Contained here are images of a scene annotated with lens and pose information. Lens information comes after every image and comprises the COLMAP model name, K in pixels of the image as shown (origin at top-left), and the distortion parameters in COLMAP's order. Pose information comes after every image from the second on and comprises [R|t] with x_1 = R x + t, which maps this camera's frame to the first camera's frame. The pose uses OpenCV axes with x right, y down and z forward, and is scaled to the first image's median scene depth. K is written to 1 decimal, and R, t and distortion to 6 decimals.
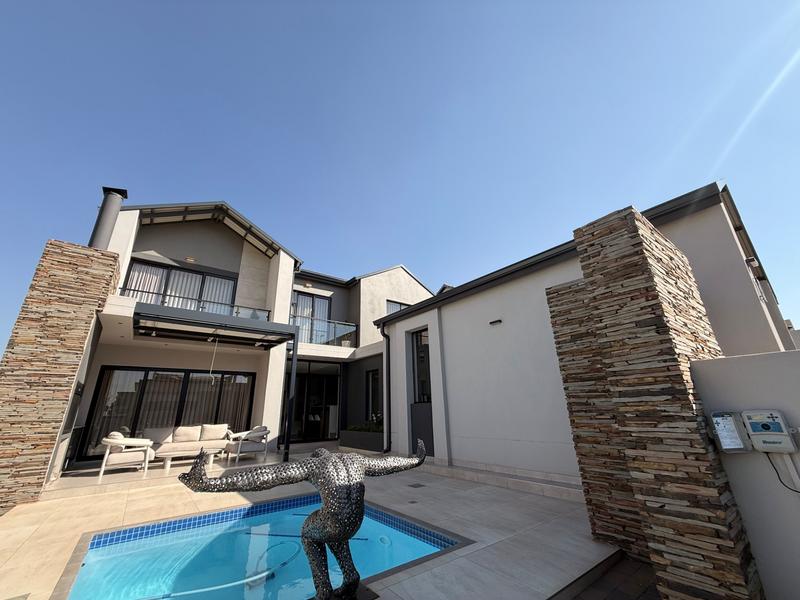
lens RADIAL K [[318.6, 0, 397.9], [0, 318.6, 301.3], [0, 0, 1]] dist [-0.000627, 0.000608]
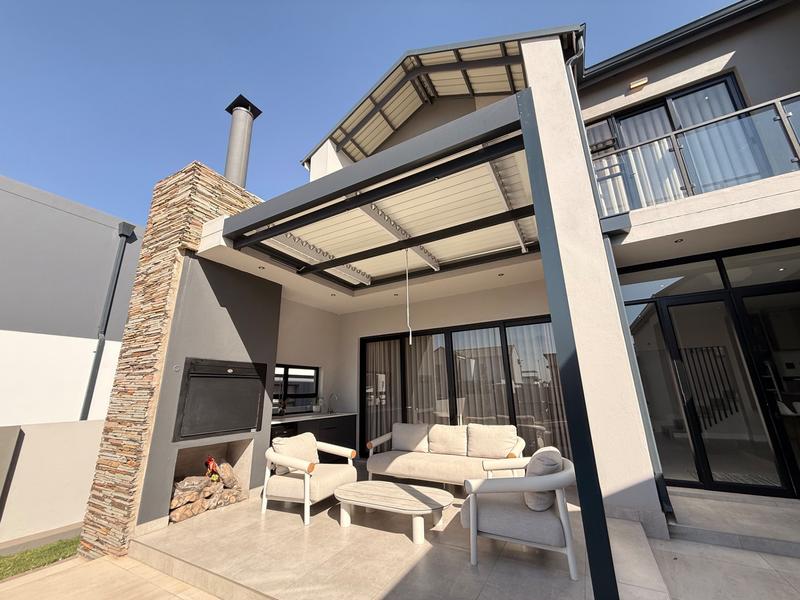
lens RADIAL K [[318.6, 0, 397.9], [0, 318.6, 301.3], [0, 0, 1]] dist [-0.000627, 0.000608]
pose [[0.396051, -0.239254, -0.886510, -0.117365], [0.313292, 0.942733, -0.114464, 0.165724], [0.863129, -0.232403, 0.448327, 0.526351]]
